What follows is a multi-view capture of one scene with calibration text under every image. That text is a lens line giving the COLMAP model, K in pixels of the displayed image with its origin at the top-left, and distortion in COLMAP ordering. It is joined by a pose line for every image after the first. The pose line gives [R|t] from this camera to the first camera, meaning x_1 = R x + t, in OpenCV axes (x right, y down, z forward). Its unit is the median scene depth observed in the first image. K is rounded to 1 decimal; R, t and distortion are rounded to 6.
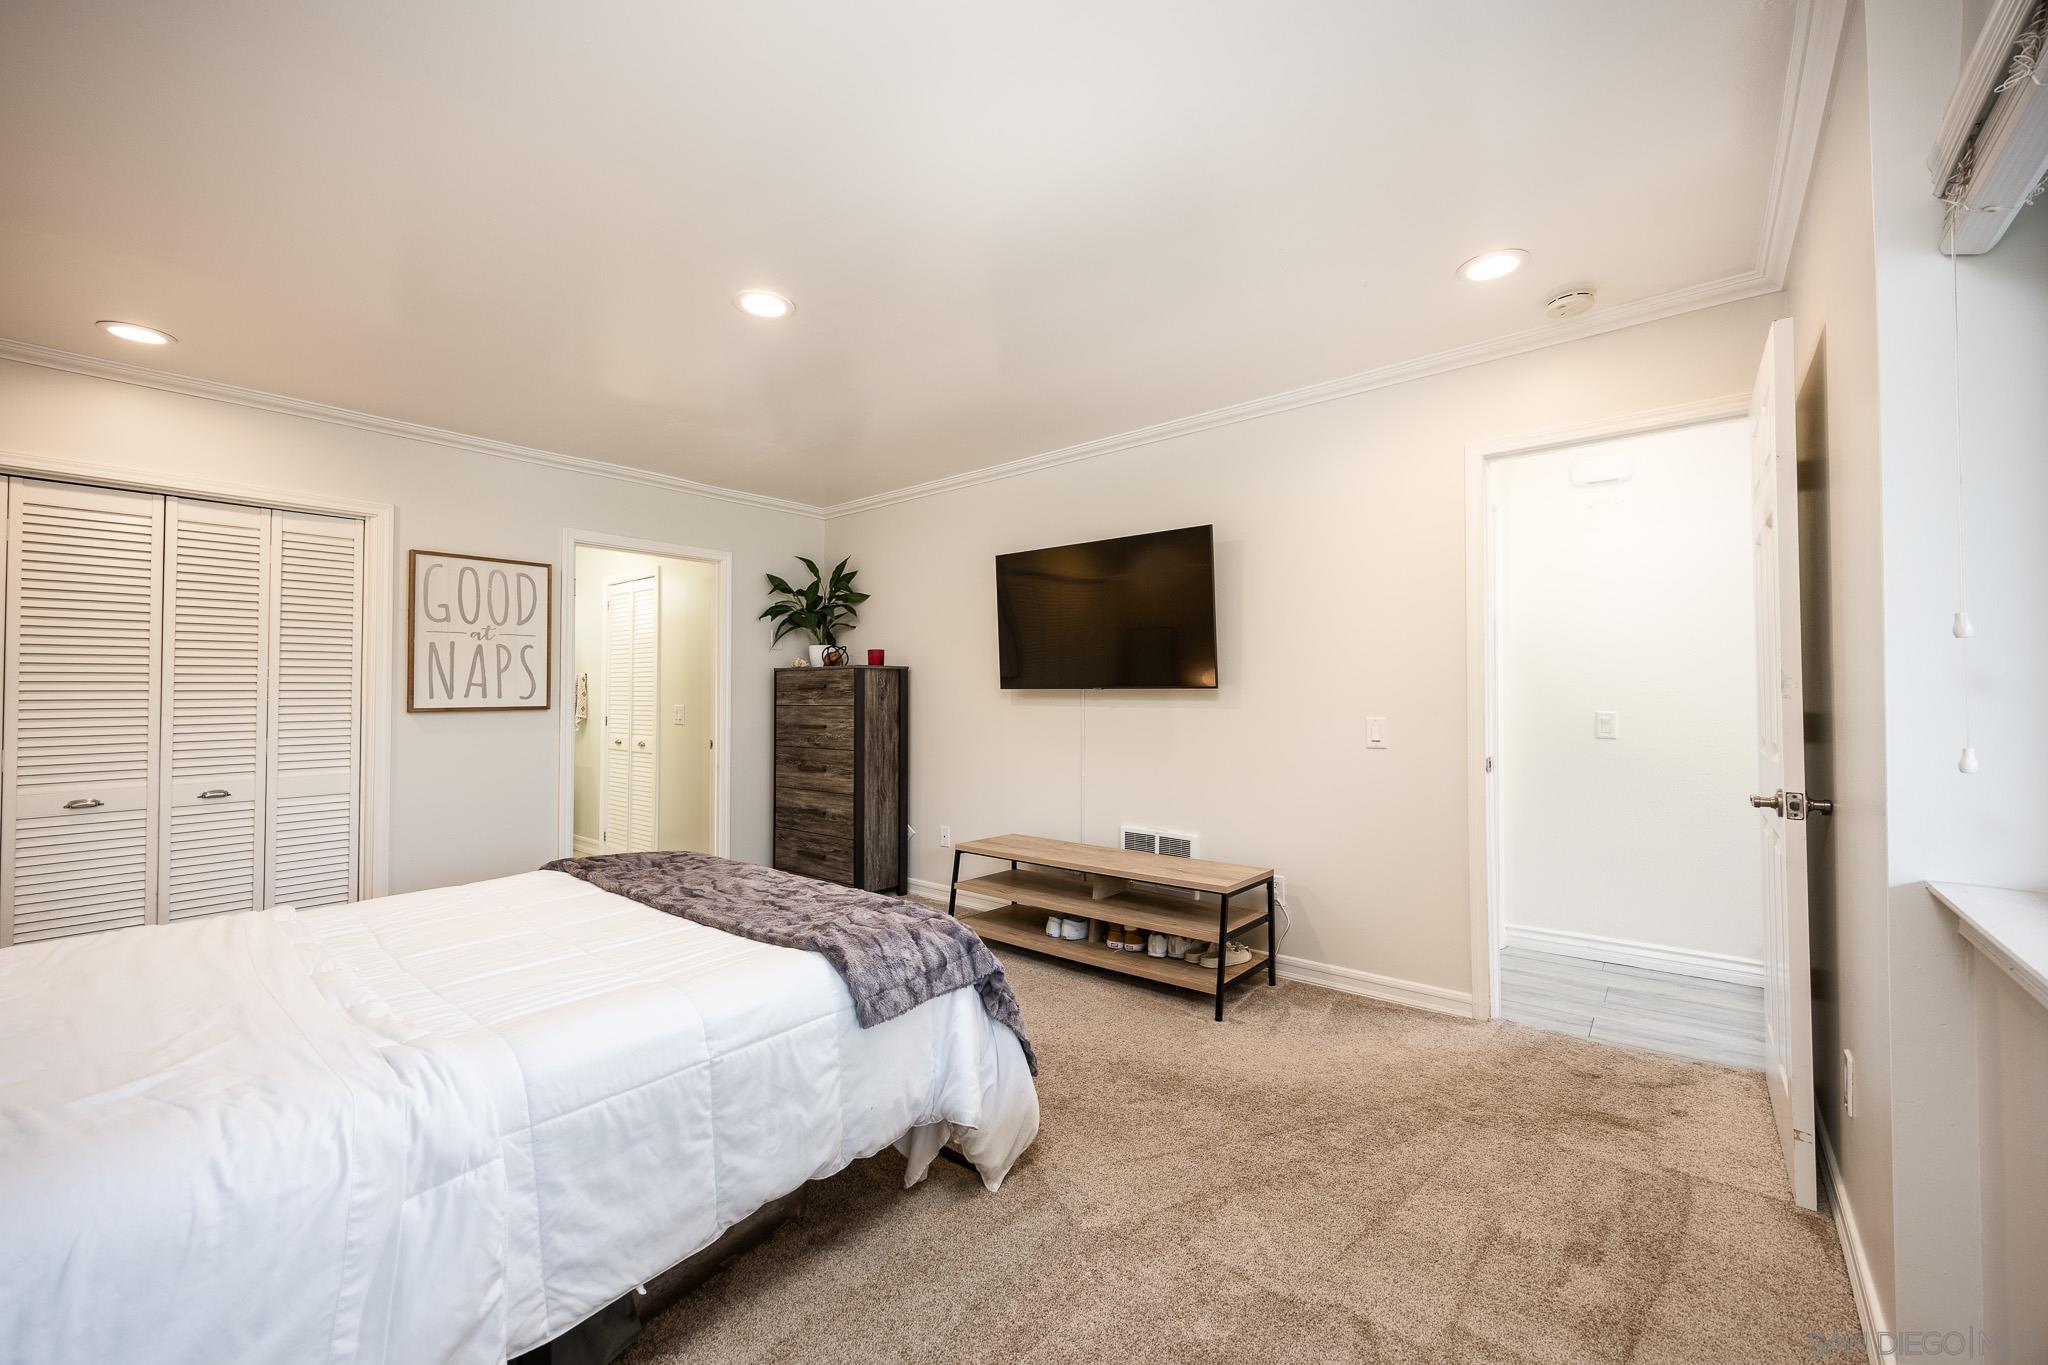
lens RADIAL K [[801.4, 0, 1027.8], [0, 801.4, 695.6], [0, 0, 1]] dist [-0.000237, -0.000018]
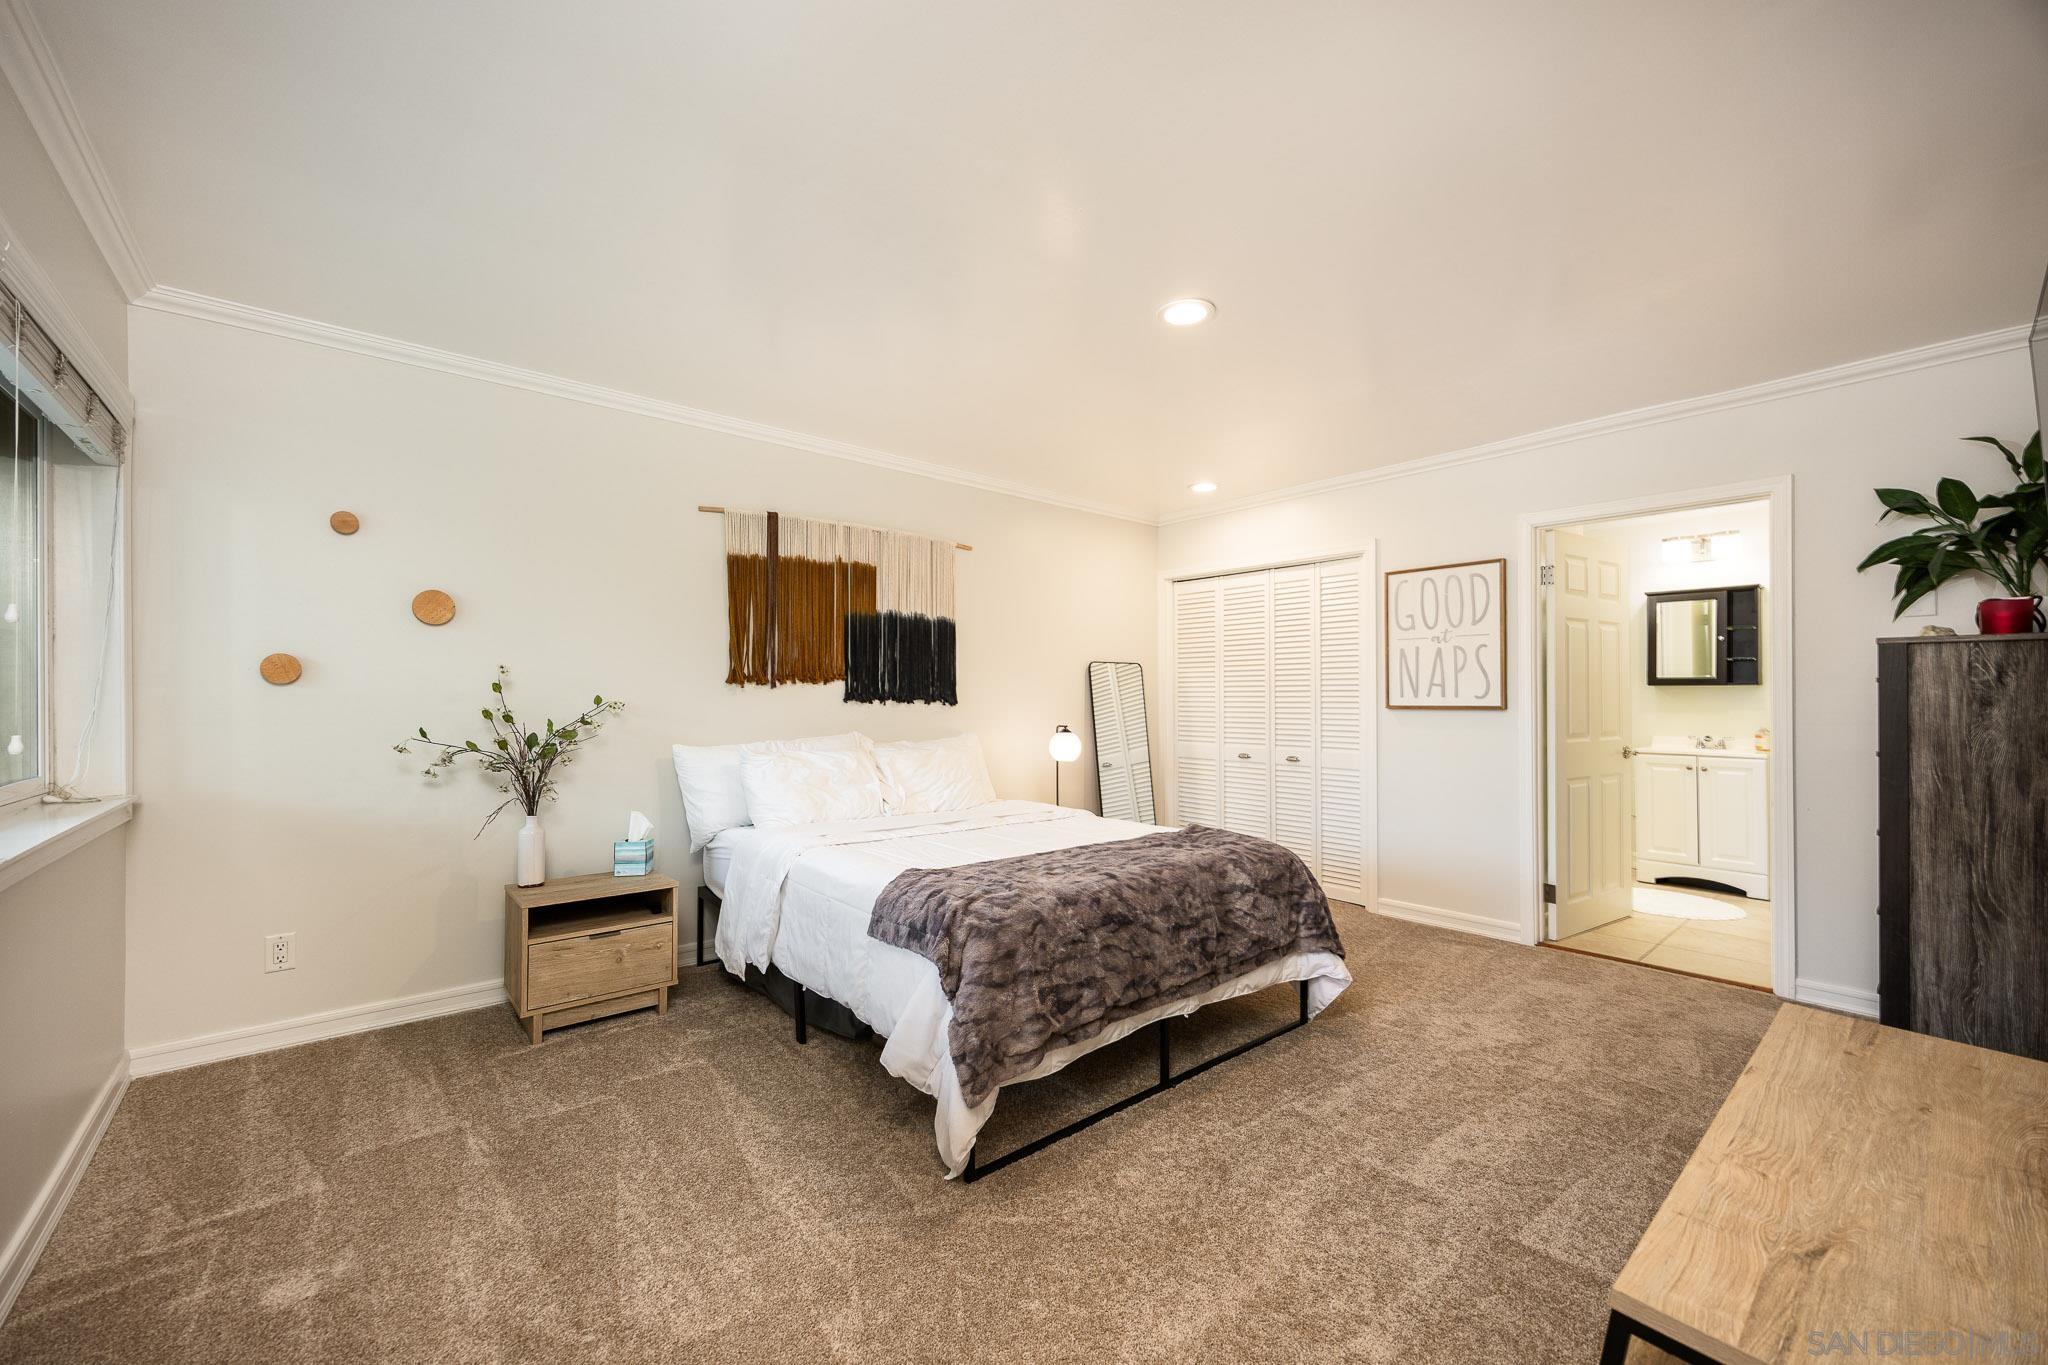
lens RADIAL K [[801.4, 0, 1027.8], [0, 801.4, 695.6], [0, 0, 1]] dist [-0.000237, -0.000018]
pose [[-0.169694, 0.001640, -0.985495, 0.472003], [-0.004528, 0.999987, 0.002444, 0.000906], [0.985486, 0.004877, -0.169684, 0.639221]]
